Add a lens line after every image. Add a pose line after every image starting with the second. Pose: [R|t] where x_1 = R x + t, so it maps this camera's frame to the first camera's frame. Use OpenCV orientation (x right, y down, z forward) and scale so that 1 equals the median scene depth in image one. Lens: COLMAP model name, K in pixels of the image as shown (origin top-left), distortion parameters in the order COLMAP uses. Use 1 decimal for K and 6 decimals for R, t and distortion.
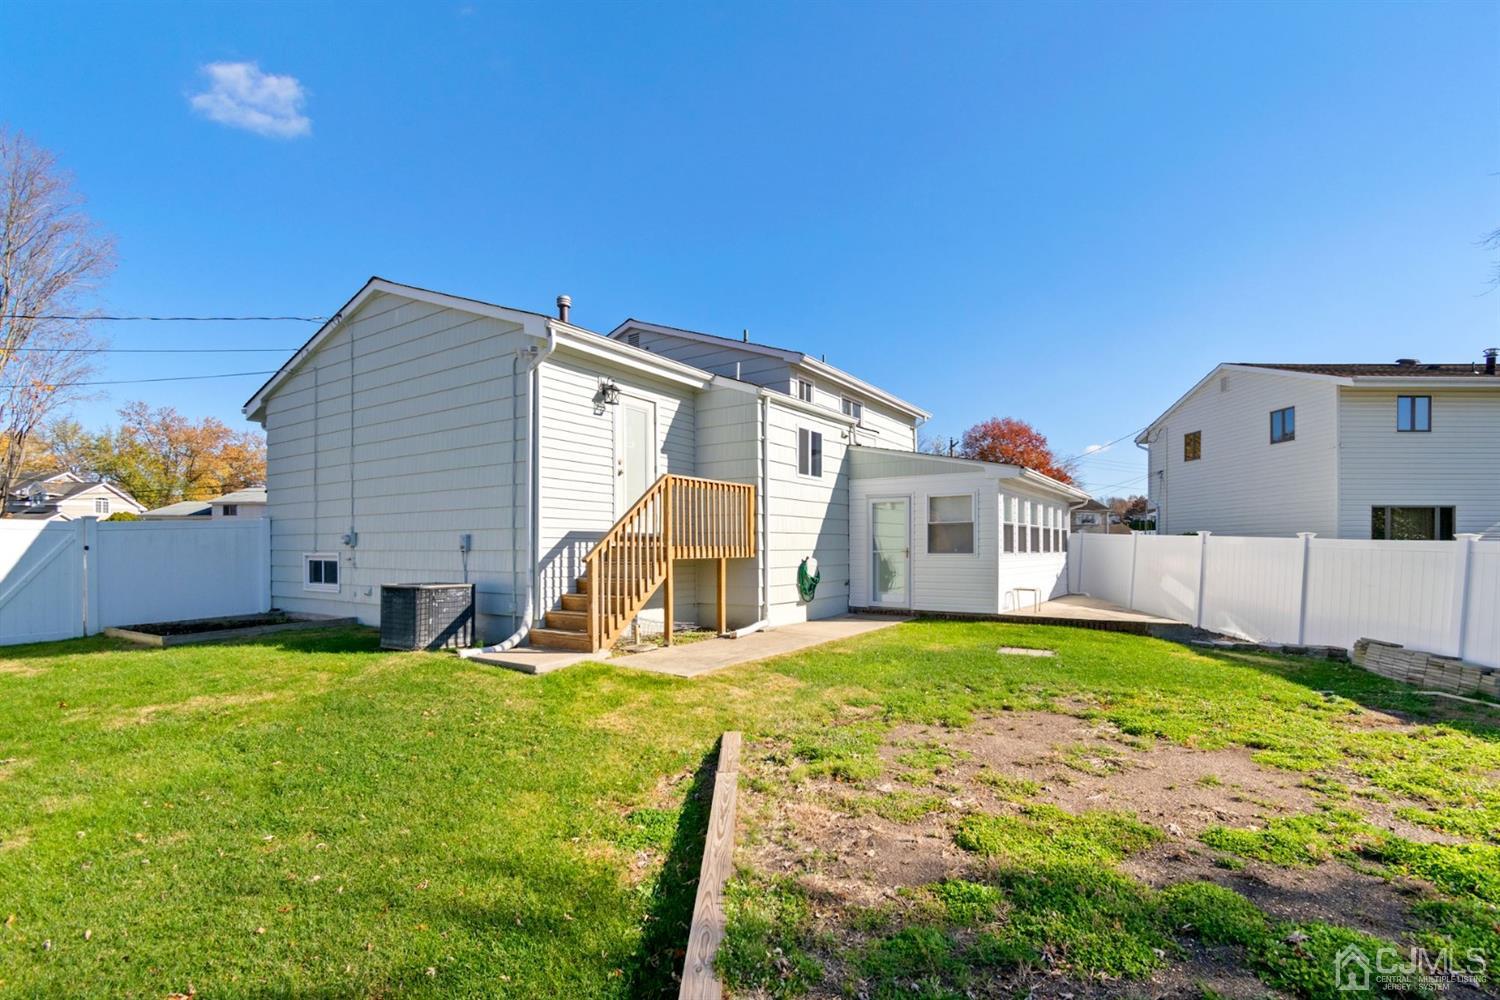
lens RADIAL K [[664.8, 0, 750.9], [0, 664.8, 560.3], [0, 0, 1]] dist [-0.000640, -0.000342]
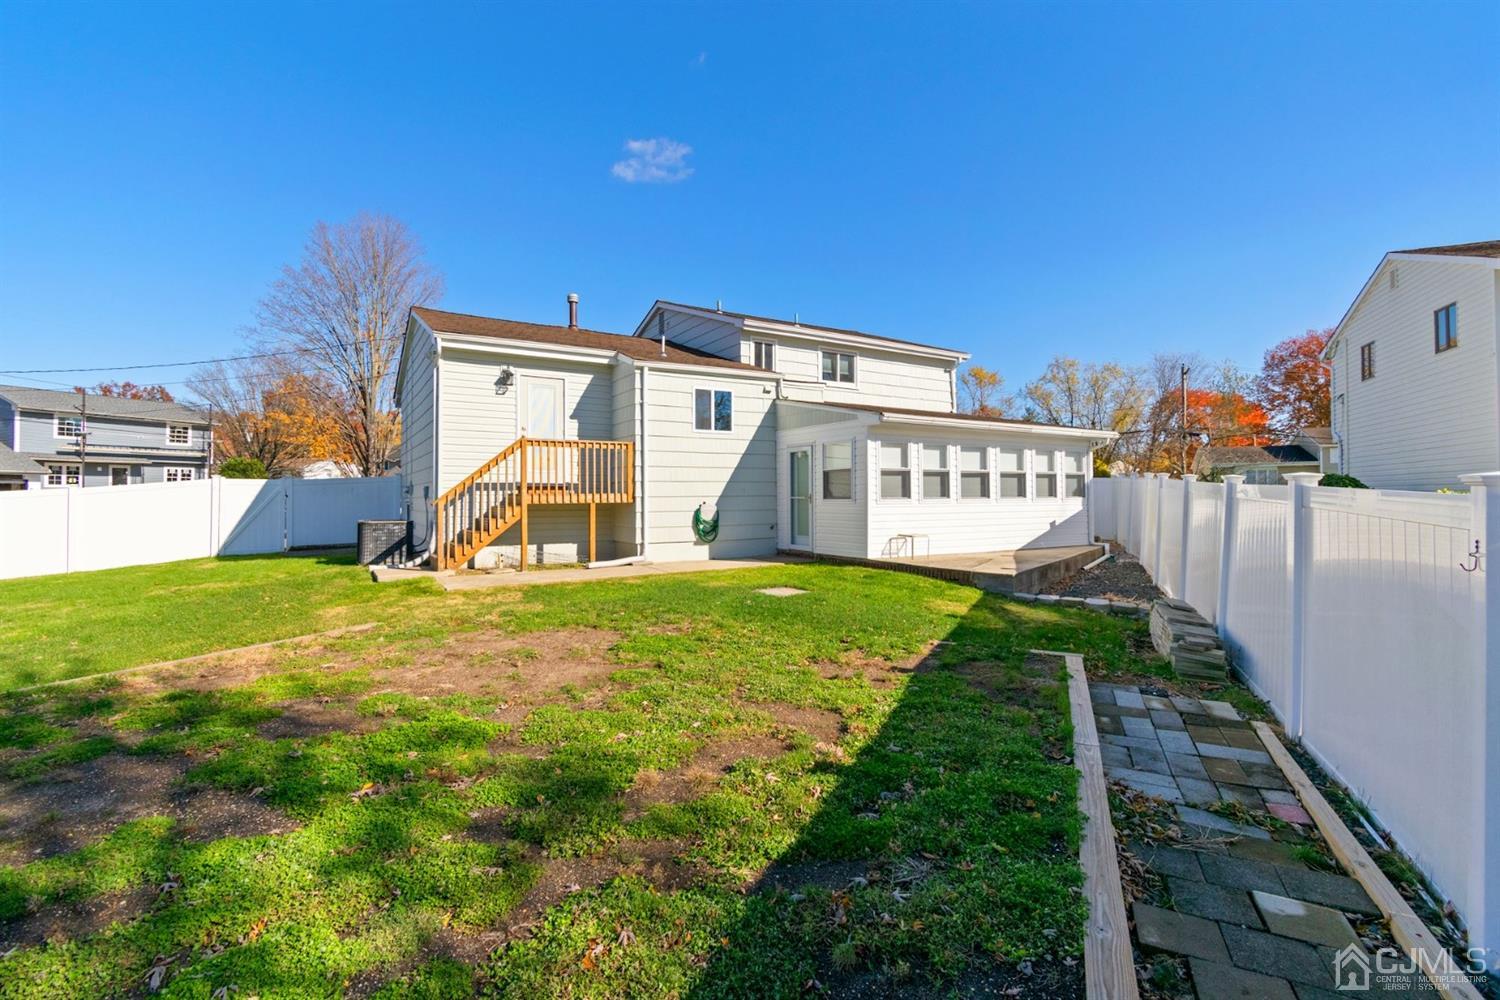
lens RADIAL K [[658.6, 0, 761.1], [0, 658.6, 496.7], [0, 0, 1]] dist [0.001868, -0.000322]
pose [[0.913592, -0.001605, -0.406629, 0.684624], [-0.004069, 0.999906, -0.013090, -0.000352], [0.406612, 0.013613, 0.913499, 0.015876]]
